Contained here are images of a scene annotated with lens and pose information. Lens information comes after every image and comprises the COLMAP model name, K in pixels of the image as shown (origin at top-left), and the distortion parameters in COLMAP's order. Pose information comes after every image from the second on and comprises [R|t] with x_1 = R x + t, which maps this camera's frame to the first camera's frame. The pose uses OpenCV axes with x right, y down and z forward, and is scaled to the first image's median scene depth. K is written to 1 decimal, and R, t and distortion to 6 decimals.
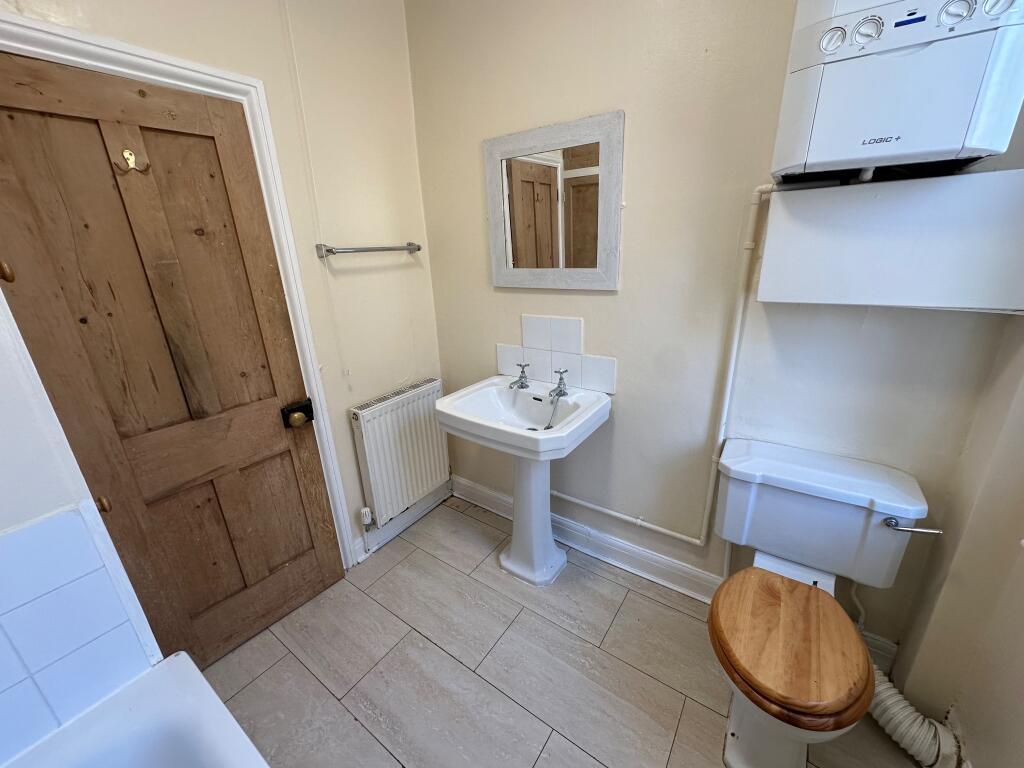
lens RADIAL K [[406.3, 0, 510.0], [0, 406.3, 385.1], [0, 0, 1]] dist [-0.004302, 0.000768]
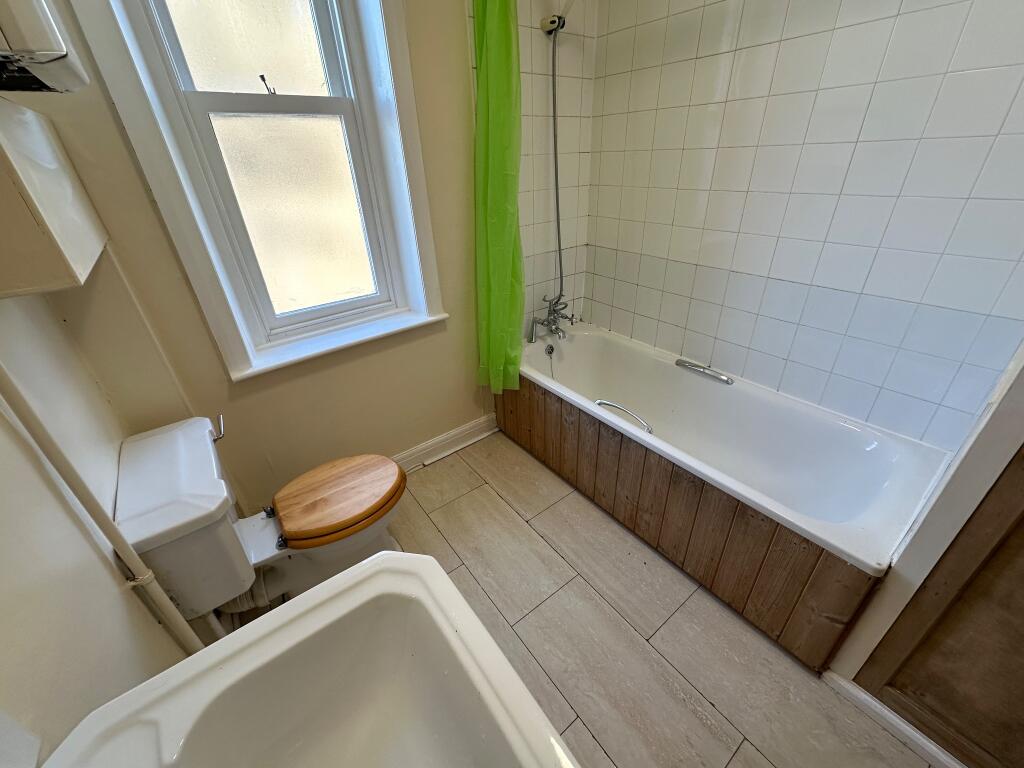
lens RADIAL K [[406.3, 0, 511.2], [0, 406.3, 382.7], [0, 0, 1]] dist [-0.004302, 0.000768]
pose [[-0.949948, -0.081190, 0.301675, -0.164565], [0.171904, 0.670464, 0.721753, -0.372149], [-0.260861, 0.737486, -0.622949, 1.134262]]
